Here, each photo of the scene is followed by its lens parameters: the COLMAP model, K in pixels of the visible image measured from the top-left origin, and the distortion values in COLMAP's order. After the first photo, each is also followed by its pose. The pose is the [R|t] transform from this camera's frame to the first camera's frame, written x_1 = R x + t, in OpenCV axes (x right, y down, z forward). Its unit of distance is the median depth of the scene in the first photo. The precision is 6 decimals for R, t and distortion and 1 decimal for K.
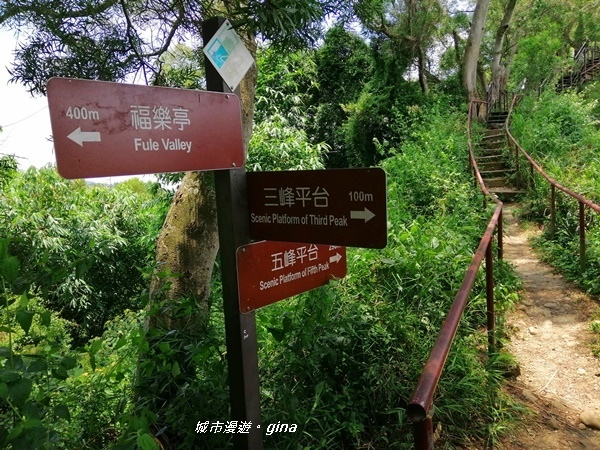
lens RADIAL K [[447.5, 0, 300.0], [0, 447.5, 225.0], [0, 0, 1]] dist [0.005088, -0.007936]
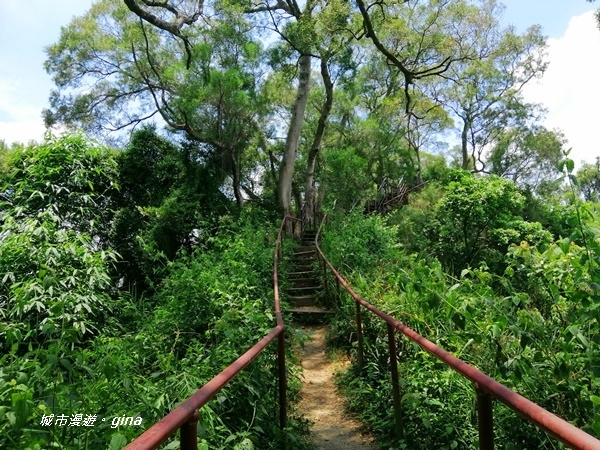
lens RADIAL K [[447.5, 0, 300.0], [0, 447.5, 225.0], [0, 0, 1]] dist [0.005088, -0.007936]
pose [[0.936040, 0.070438, 0.344773, 0.094013], [0.023916, 0.964763, -0.262033, -0.007957], [-0.351081, 0.253519, 0.901371, 0.145747]]
